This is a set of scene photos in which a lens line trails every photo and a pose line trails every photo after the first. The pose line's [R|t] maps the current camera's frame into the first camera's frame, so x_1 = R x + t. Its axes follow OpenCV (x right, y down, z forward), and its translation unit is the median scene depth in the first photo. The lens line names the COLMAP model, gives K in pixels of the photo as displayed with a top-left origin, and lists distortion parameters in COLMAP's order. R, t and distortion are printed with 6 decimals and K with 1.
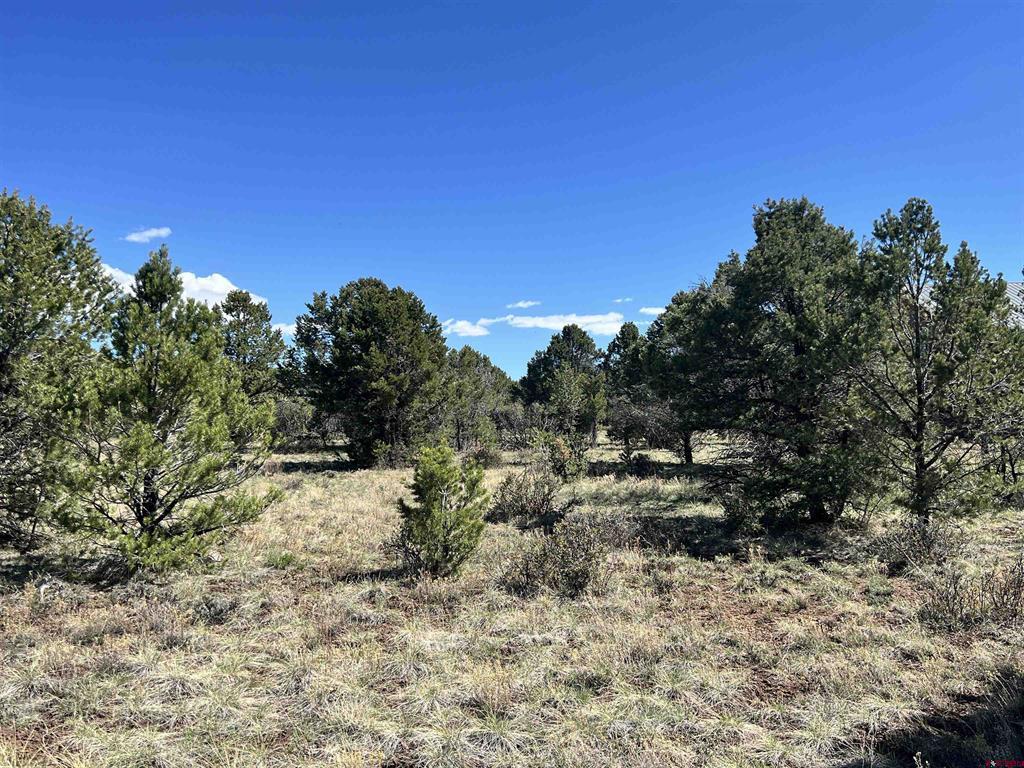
lens RADIAL K [[955.0, 0, 512.0], [0, 955.0, 384.0], [0, 0, 1]] dist [0.088092, -0.020658]
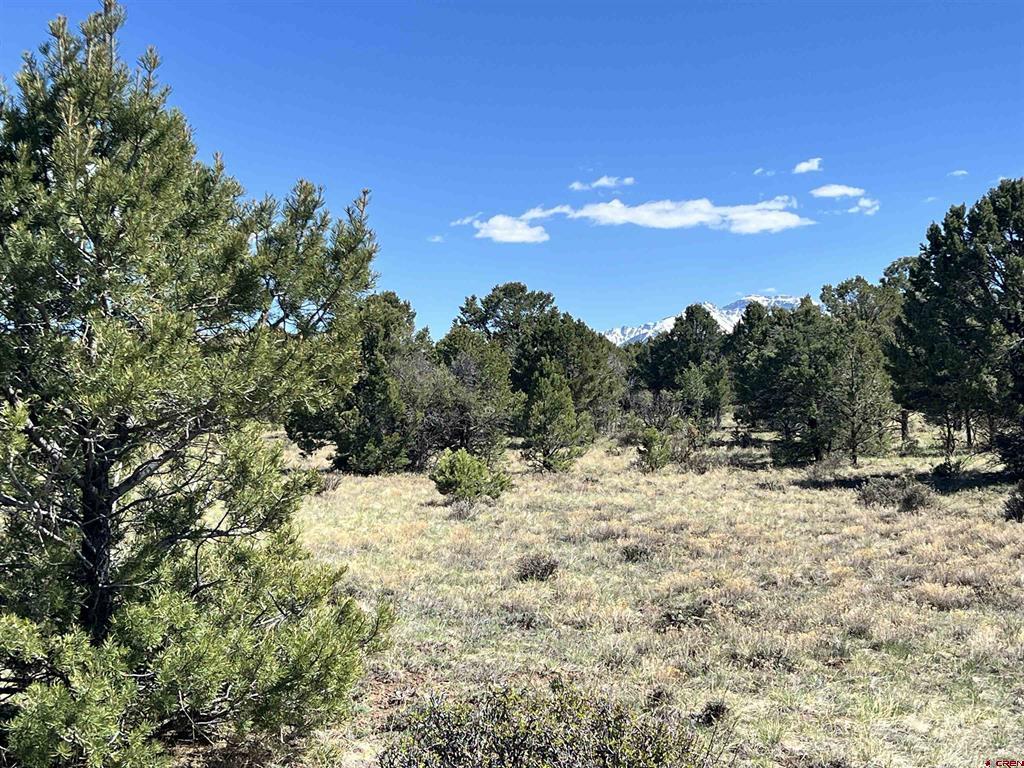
lens RADIAL K [[1673.9, 0, 538.3], [0, 1673.9, 386.9], [0, 0, 1]] dist [0.256486, -0.156150]
pose [[0.999418, -0.016956, -0.029605, -0.074159], [0.018013, 0.999196, 0.035814, -0.066561], [0.028974, -0.036327, 0.998920, -1.100485]]
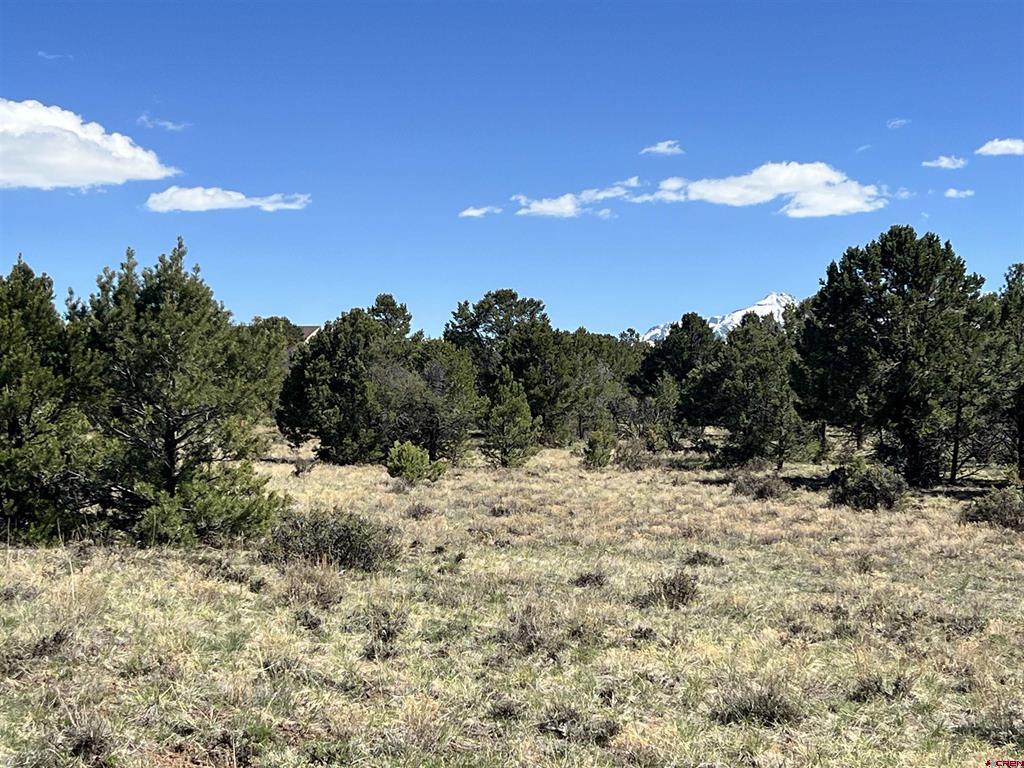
lens RADIAL K [[1933.3, 0, 512.0], [0, 1933.3, 384.0], [0, 0, 1]] dist [0.394764, 0.052090]
pose [[0.997661, 0.008550, -0.067820, 0.022394], [-0.006208, 0.999379, 0.034672, -0.088763], [0.068074, -0.034170, 0.997095, -1.538998]]
